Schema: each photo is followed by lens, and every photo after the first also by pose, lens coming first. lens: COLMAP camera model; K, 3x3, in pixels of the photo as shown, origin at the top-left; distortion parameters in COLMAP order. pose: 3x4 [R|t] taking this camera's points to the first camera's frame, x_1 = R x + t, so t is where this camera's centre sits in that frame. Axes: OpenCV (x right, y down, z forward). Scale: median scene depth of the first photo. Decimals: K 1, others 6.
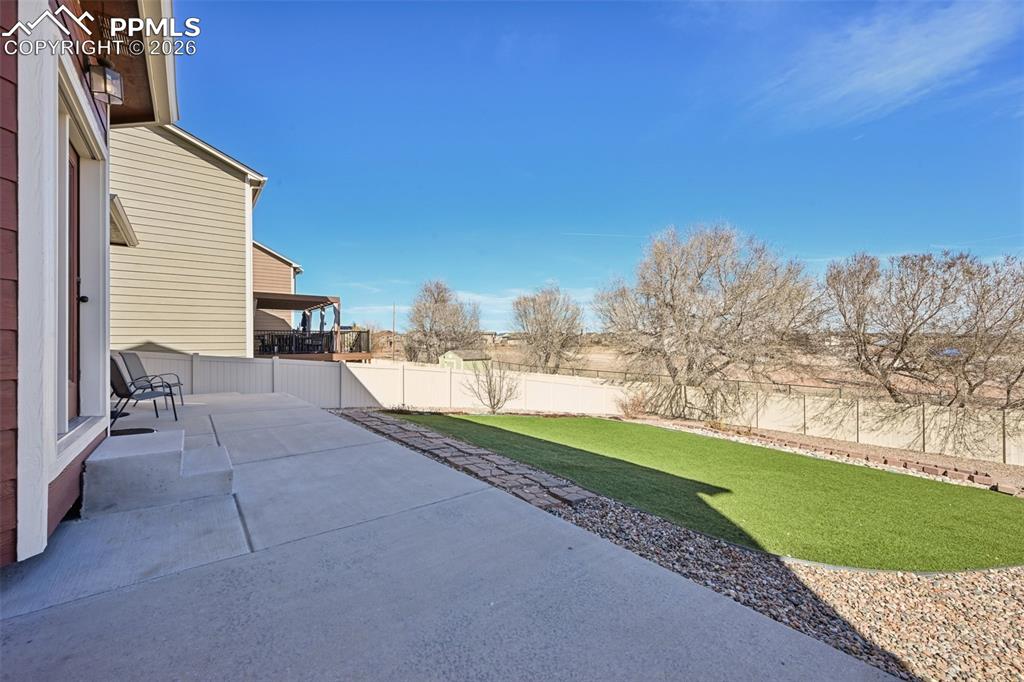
lens RADIAL K [[400.1, 0, 519.1], [0, 400.1, 341.3], [0, 0, 1]] dist [-0.000896, -0.000121]
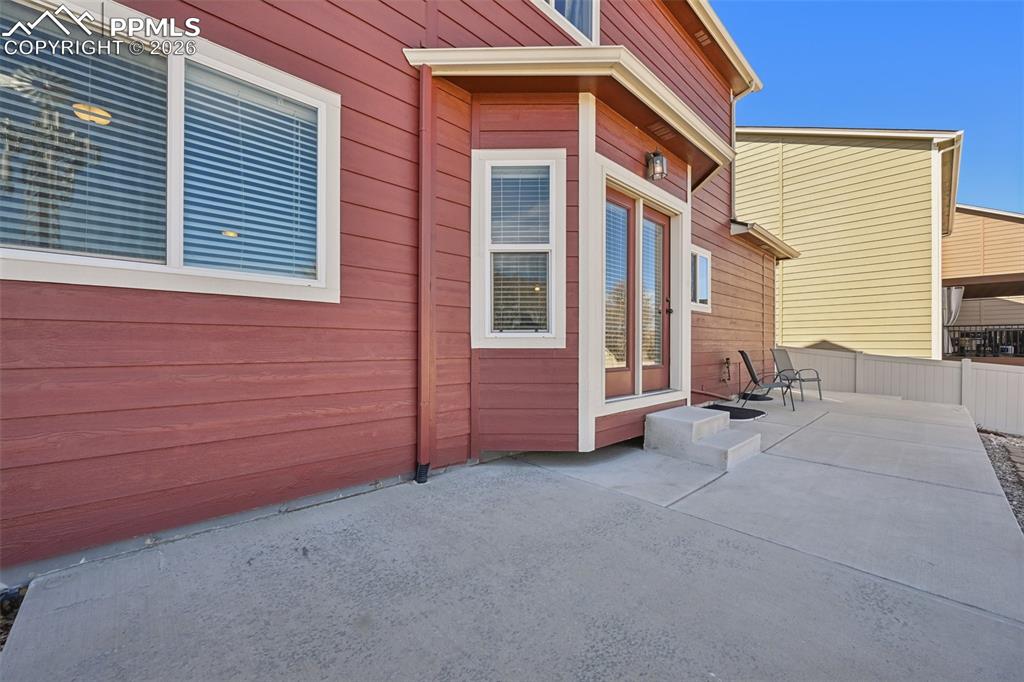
lens RADIAL K [[400.1, 0, 519.3], [0, 400.1, 342.8], [0, 0, 1]] dist [-0.000896, -0.000121]
pose [[0.072347, 0.003676, -0.997373, 0.328505], [0.002892, 0.999988, 0.003895, 0.006049], [0.997375, -0.003166, 0.072336, 0.280935]]
